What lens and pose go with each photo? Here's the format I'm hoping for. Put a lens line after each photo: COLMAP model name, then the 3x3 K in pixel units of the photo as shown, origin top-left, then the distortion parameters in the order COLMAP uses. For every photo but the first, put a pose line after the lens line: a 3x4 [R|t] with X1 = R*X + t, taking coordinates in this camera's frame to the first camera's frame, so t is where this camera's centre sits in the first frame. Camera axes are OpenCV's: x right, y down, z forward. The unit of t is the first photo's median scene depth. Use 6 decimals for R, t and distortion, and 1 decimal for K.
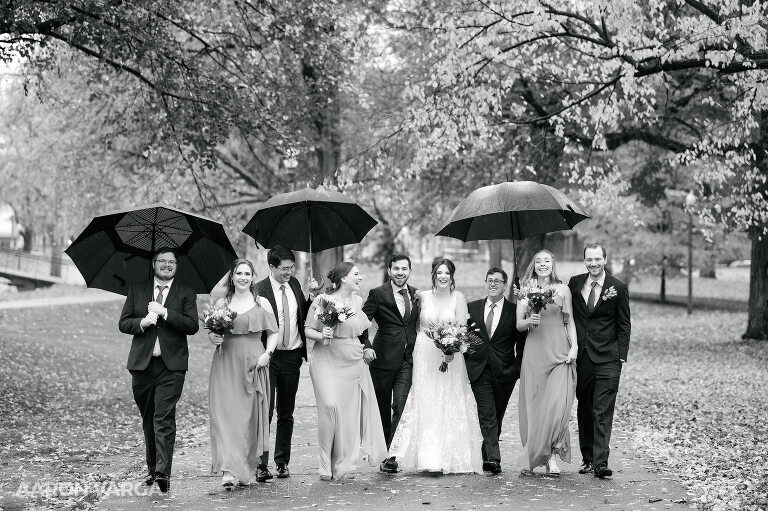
lens RADIAL K [[2261.5, 0, 383.9], [0, 2261.5, 304.1], [0, 0, 1]] dist [0.074632, -1.032945]
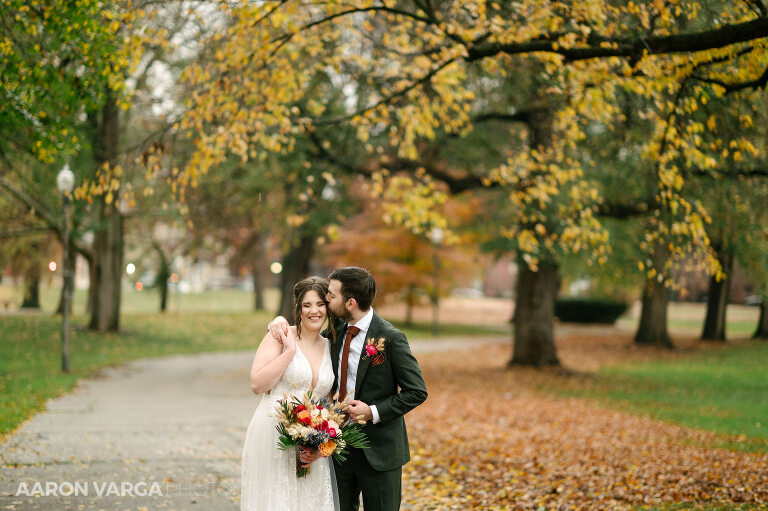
lens RADIAL K [[1492.7, 0, 384.4], [0, 1492.7, 223.1], [0, 0, 1]] dist [-0.052059, -0.149942]
pose [[0.989061, 0.017133, 0.146508, 0.001851], [-0.007545, 0.997808, -0.065746, -0.004933], [-0.147314, 0.063921, 0.987022, 0.383911]]
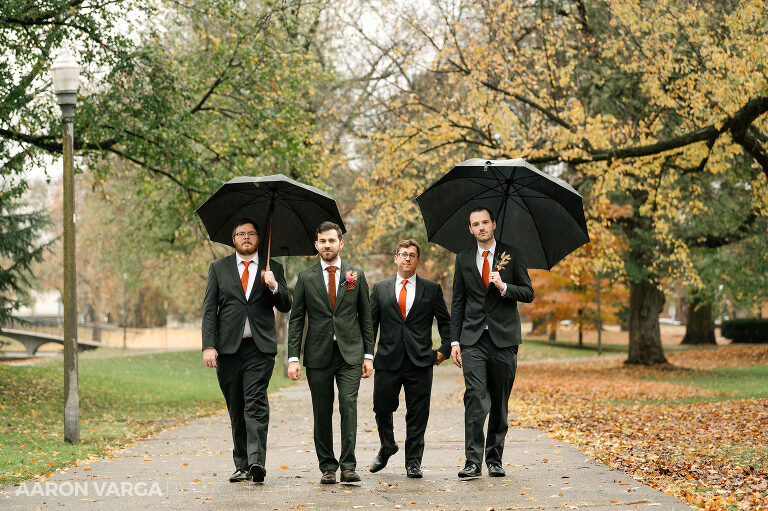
lens RADIAL K [[2093.9, 0, 383.7], [0, 2093.9, 354.0], [0, 0, 1]] dist [-0.127482, -0.104458]
pose [[0.999653, -0.026295, 0.001220, 0.018049], [0.026312, 0.999515, -0.016640, 0.030255], [-0.000782, 0.016666, 0.999861, -0.266748]]
